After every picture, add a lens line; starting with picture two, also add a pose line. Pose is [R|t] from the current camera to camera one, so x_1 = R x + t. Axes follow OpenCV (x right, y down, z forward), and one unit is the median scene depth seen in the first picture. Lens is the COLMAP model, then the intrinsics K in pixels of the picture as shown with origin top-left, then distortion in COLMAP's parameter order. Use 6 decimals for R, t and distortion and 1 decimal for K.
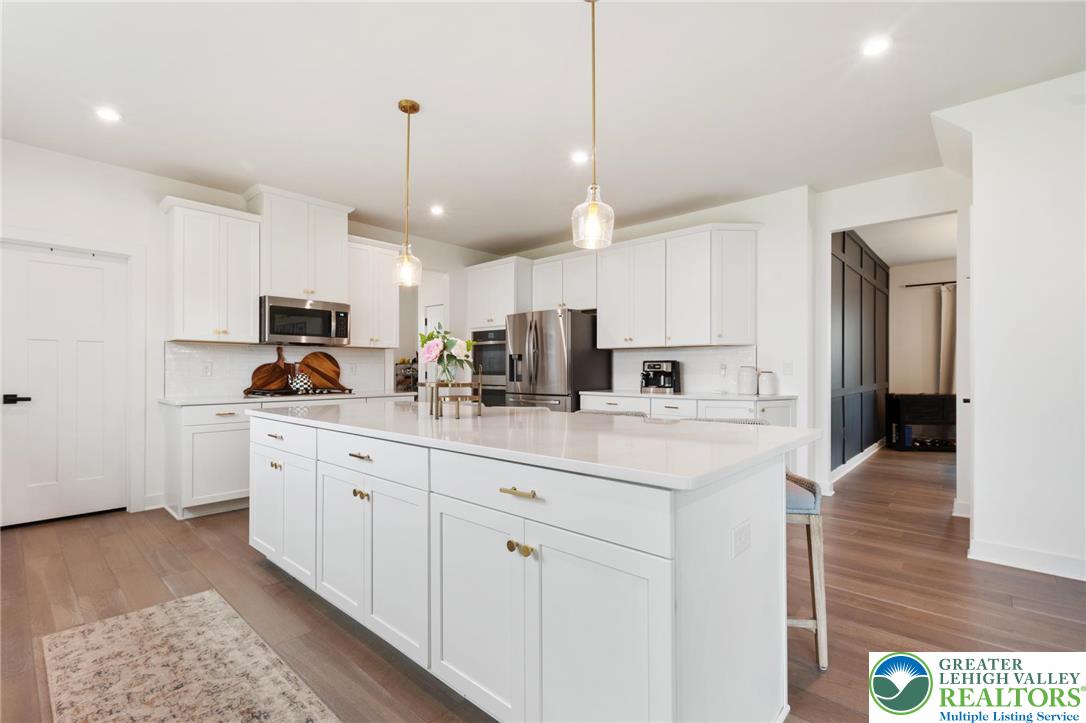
lens RADIAL K [[493.3, 0, 547.8], [0, 493.3, 364.6], [0, 0, 1]] dist [0.003309, -0.002971]
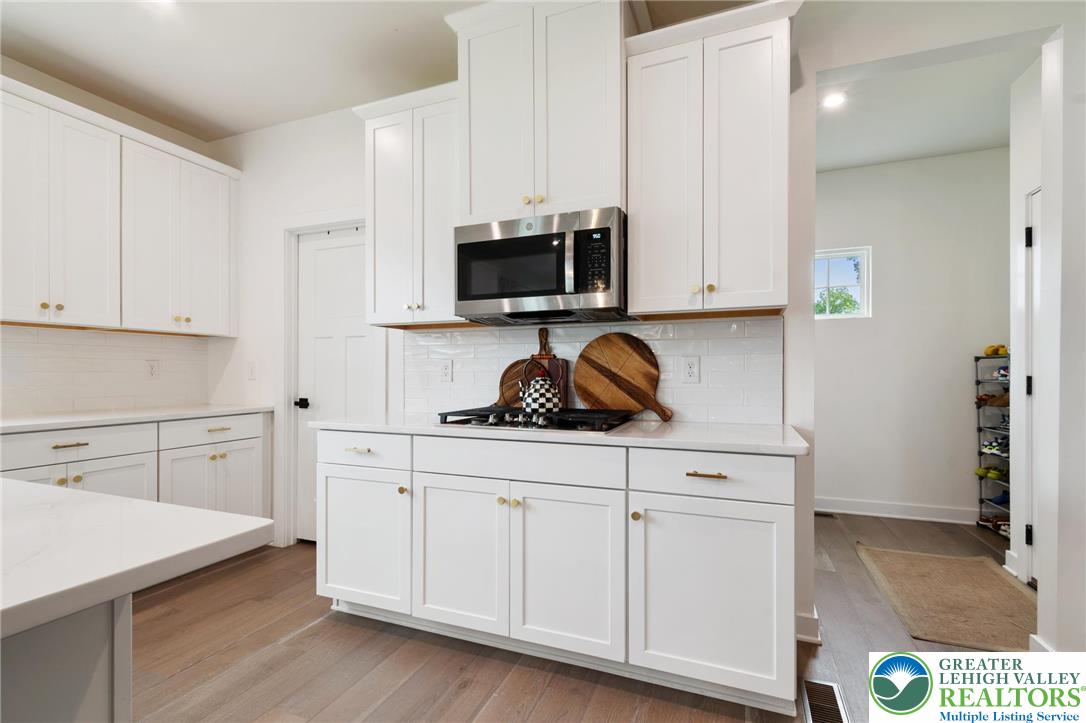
lens RADIAL K [[493.3, 0, 548.8], [0, 493.3, 370.5], [0, 0, 1]] dist [0.003309, -0.002971]
pose [[0.342903, -0.000543, -0.939371, -0.042903], [0.009398, 0.999952, 0.002852, 0.008321], [0.939324, -0.009806, 0.342892, 0.795613]]
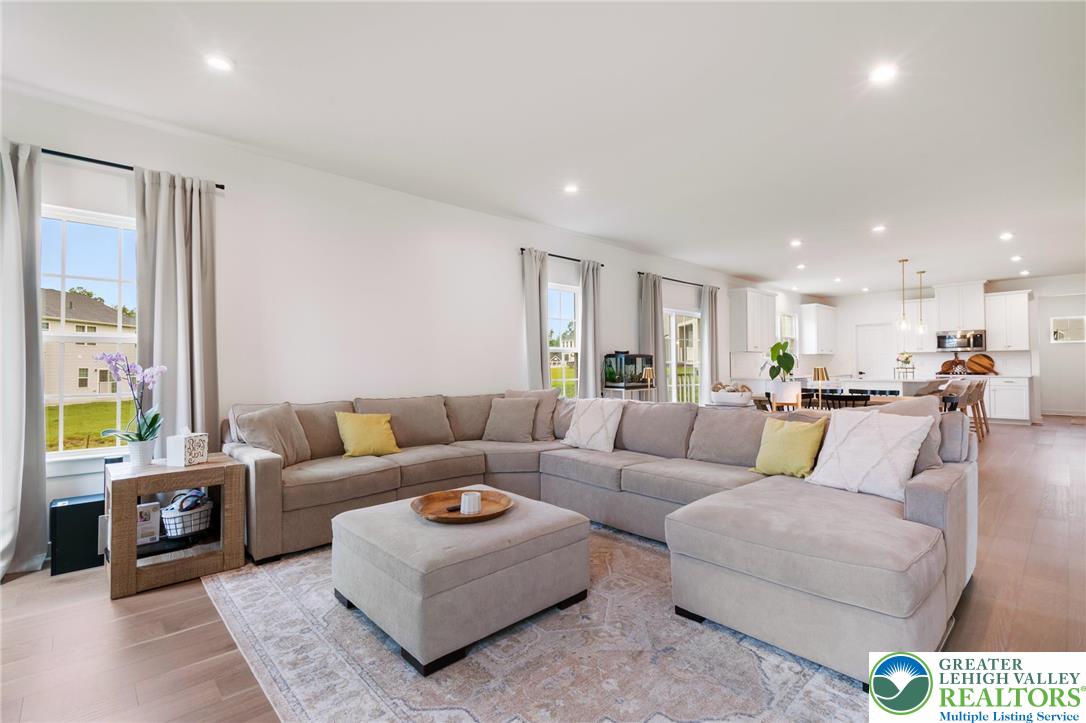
lens RADIAL K [[493.3, 0, 547.7], [0, 493.3, 357.7], [0, 0, 1]] dist [0.003309, -0.002971]
pose [[-0.093335, -0.019372, -0.995446, 1.694303], [0.016772, 0.999638, -0.021026, 0.001320], [0.995494, -0.018658, -0.092976, -0.544916]]
